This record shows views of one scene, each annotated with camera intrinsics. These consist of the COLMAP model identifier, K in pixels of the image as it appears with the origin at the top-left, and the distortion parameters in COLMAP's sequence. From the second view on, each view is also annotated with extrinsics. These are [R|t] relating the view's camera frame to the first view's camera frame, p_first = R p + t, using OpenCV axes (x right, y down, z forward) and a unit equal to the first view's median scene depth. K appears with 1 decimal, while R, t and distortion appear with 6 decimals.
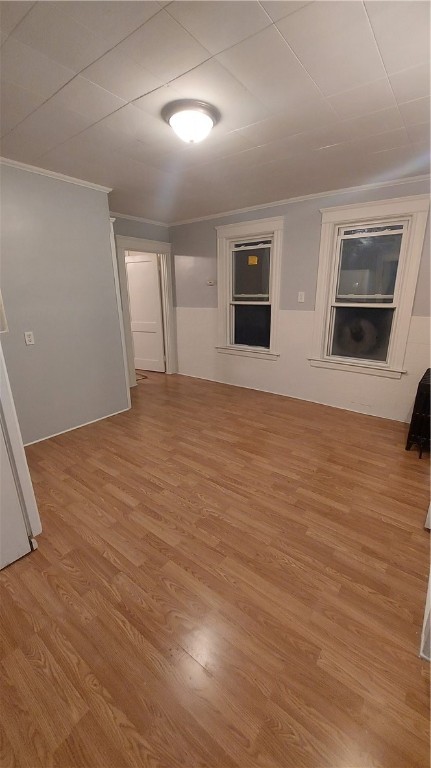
lens RADIAL K [[307.5, 0, 216.4], [0, 307.5, 381.9], [0, 0, 1]] dist [-0.002694, -0.000614]
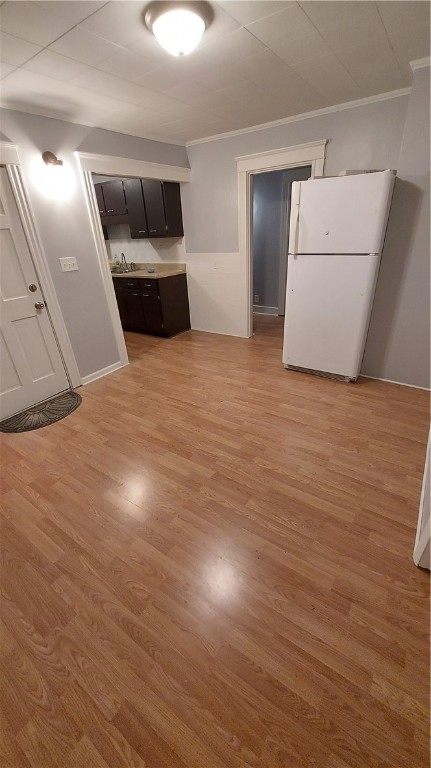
lens RADIAL K [[307.5, 0, 216.4], [0, 307.5, 381.9], [0, 0, 1]] dist [-0.002694, -0.000614]
pose [[-0.996440, 0.081827, -0.020295, -0.081399], [0.045975, 0.729192, 0.682763, -0.609437], [0.070667, 0.679400, -0.730358, 1.967160]]
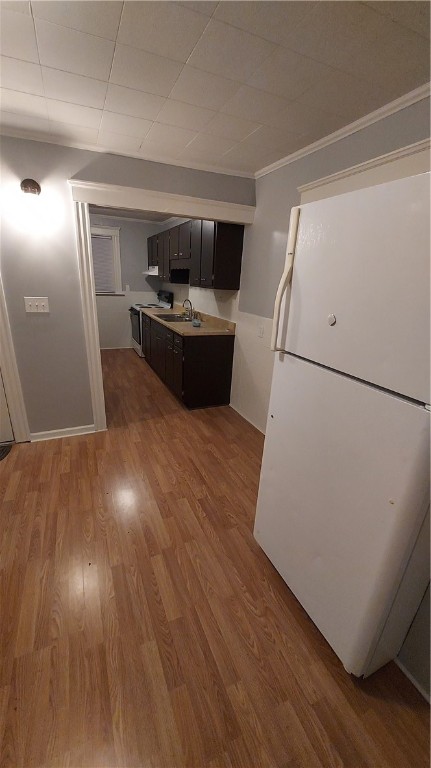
lens RADIAL K [[307.5, 0, 216.4], [0, 307.5, 381.9], [0, 0, 1]] dist [-0.002694, -0.000614]
pose [[-0.879214, -0.182399, 0.440129, -0.654500], [0.099386, 0.833269, 0.543862, -0.405269], [-0.465946, 0.521914, -0.714493, 1.223359]]
